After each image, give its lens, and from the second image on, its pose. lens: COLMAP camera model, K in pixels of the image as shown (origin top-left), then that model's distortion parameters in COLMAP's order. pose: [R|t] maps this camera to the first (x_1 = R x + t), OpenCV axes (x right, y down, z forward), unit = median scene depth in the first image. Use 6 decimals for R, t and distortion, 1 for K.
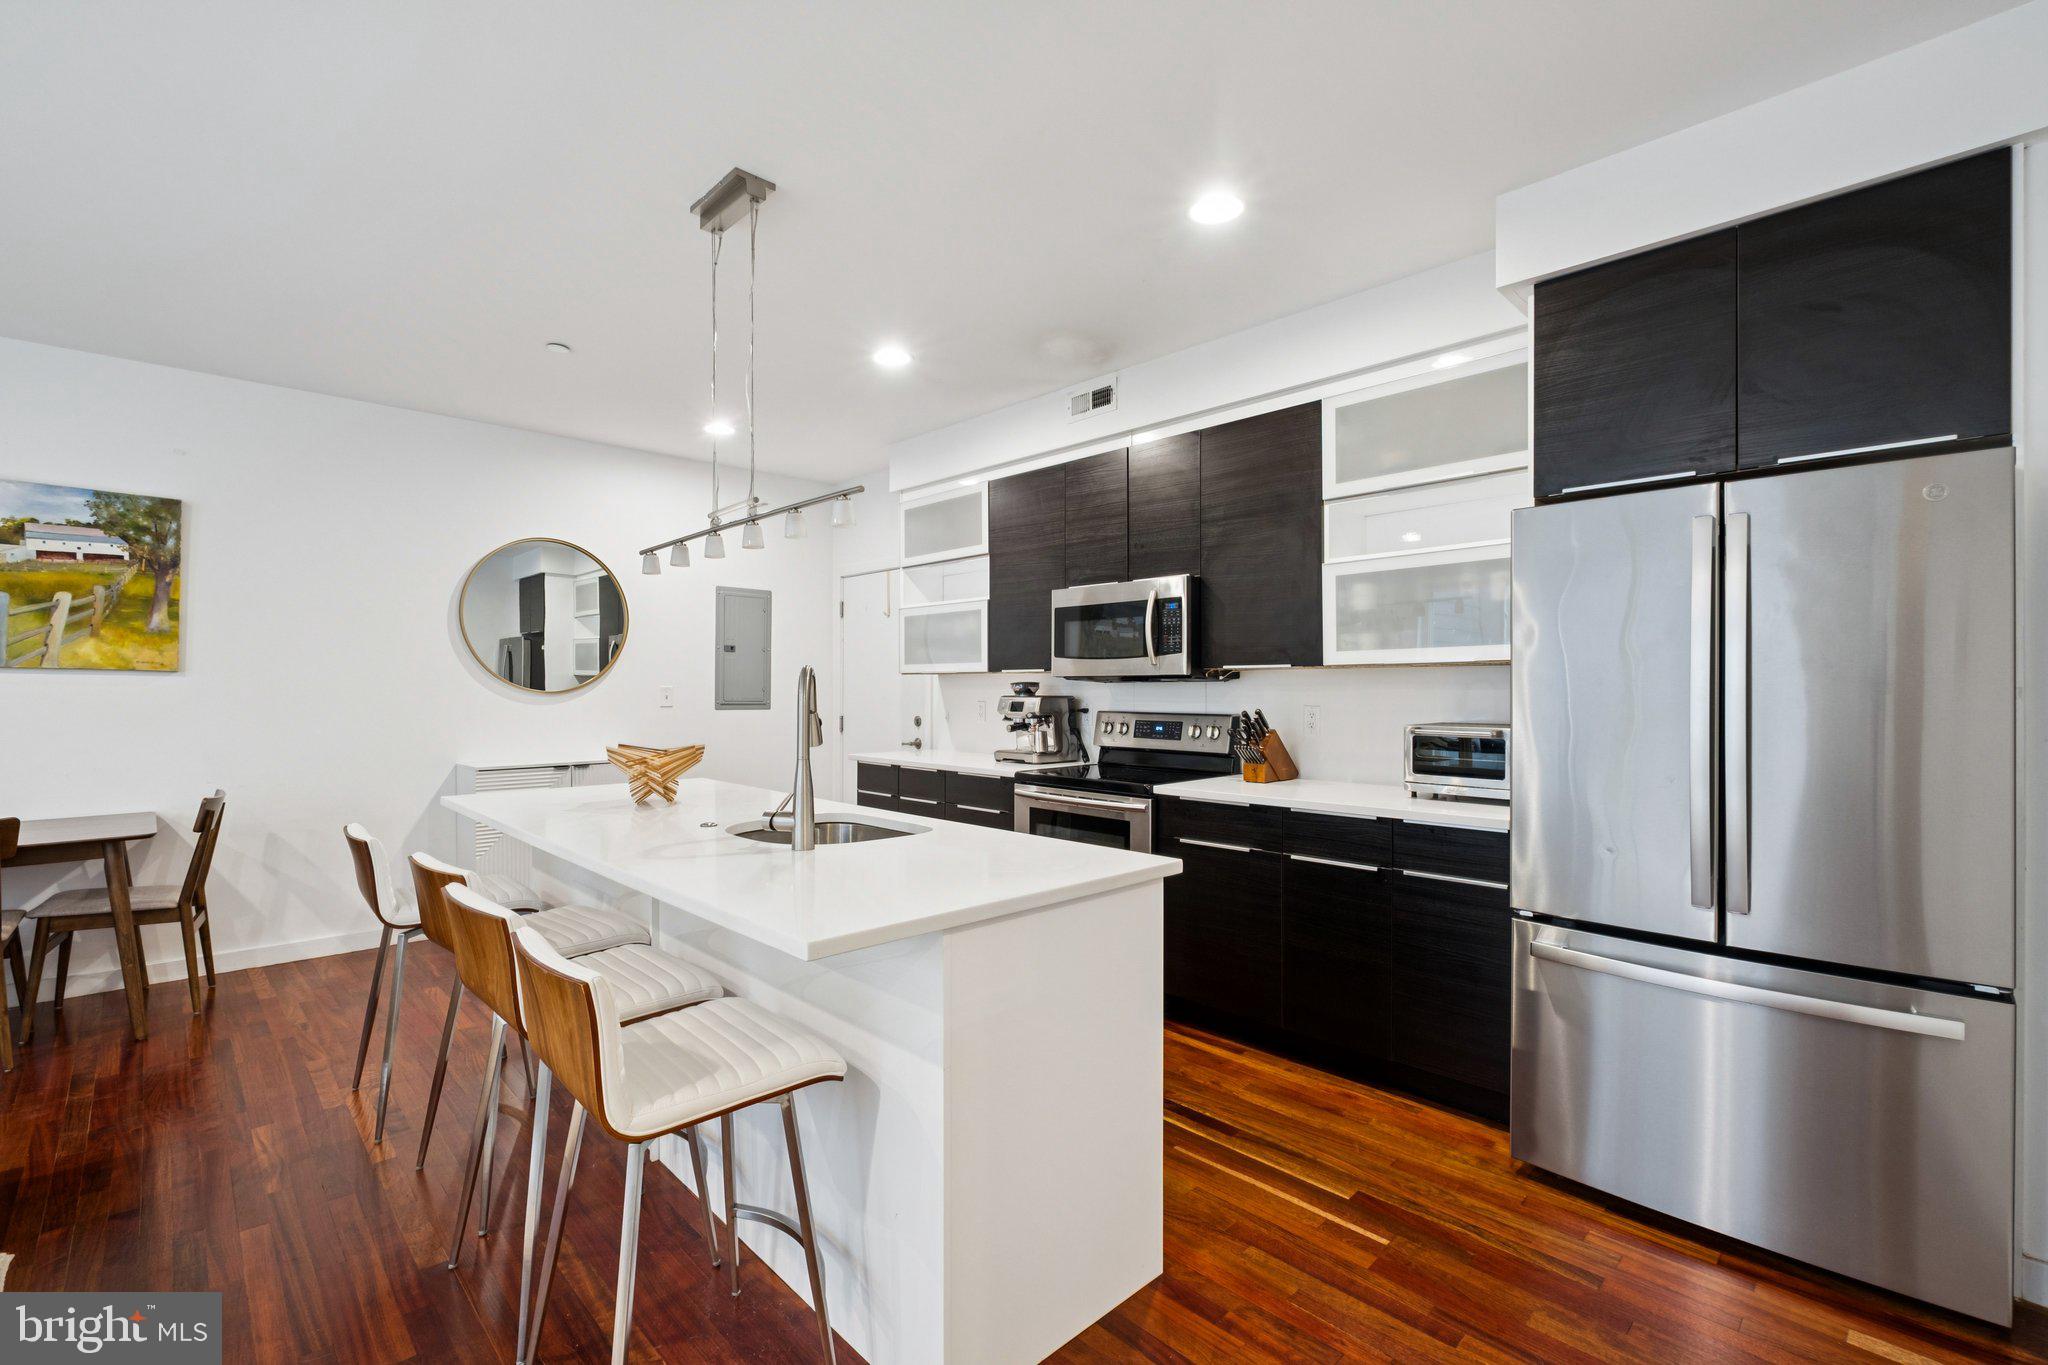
lens RADIAL K [[890.3, 0, 1015.8], [0, 890.3, 690.9], [0, 0, 1]] dist [-0.003484, -0.000252]
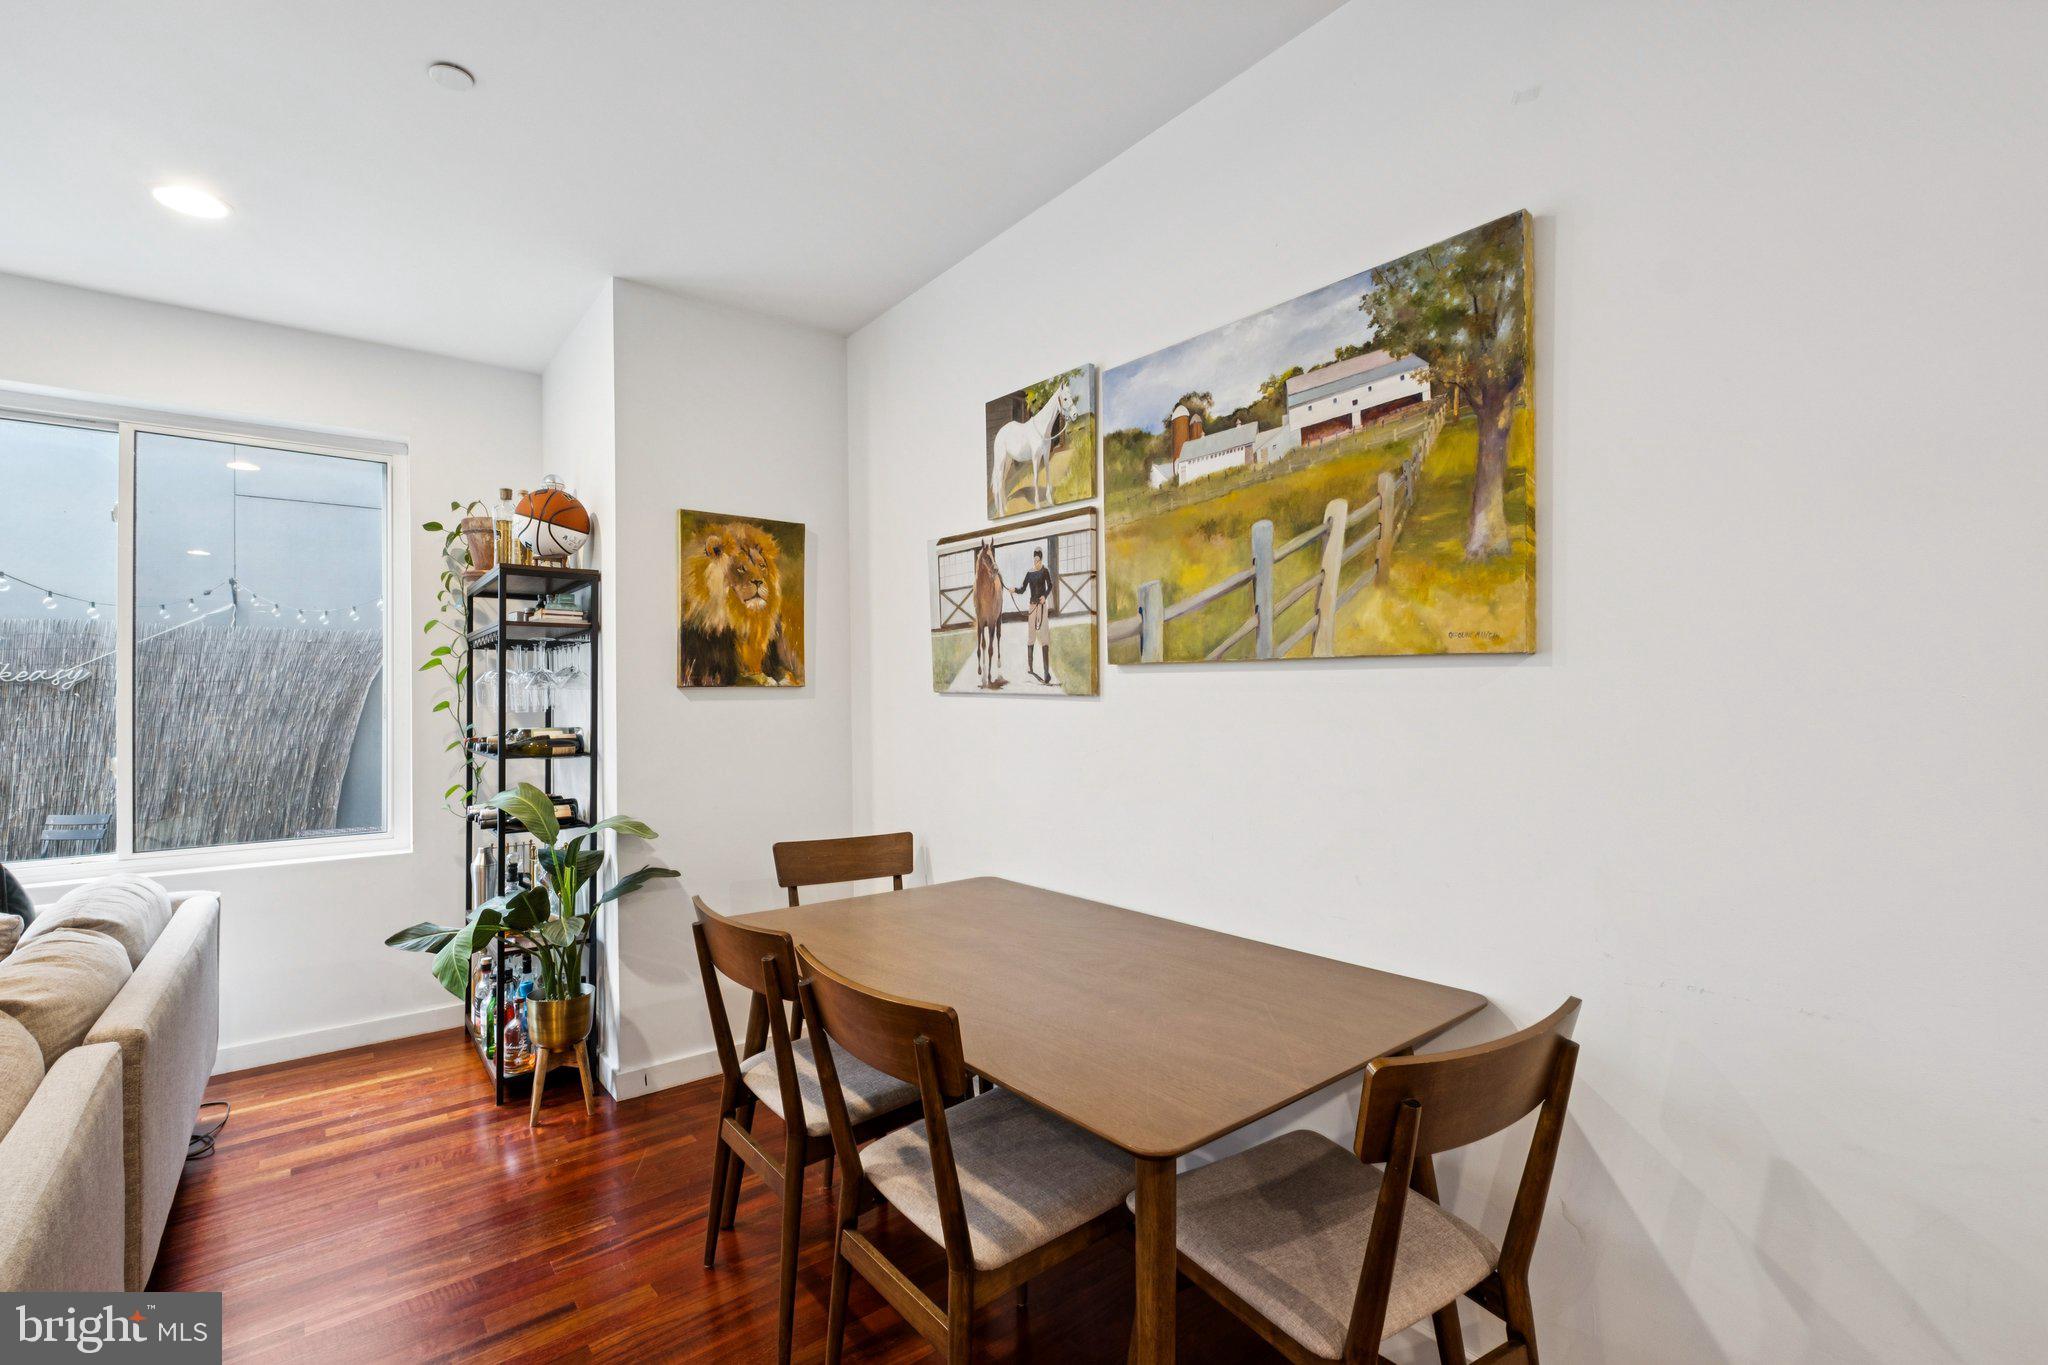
lens RADIAL K [[890.3, 0, 1011.9], [0, 890.3, 684.3], [0, 0, 1]] dist [-0.003484, -0.000252]
pose [[-0.108270, -0.011636, -0.994053, -0.552001], [0.012214, 0.999840, -0.013034, -0.006063], [0.994047, -0.013552, -0.108110, 0.845631]]
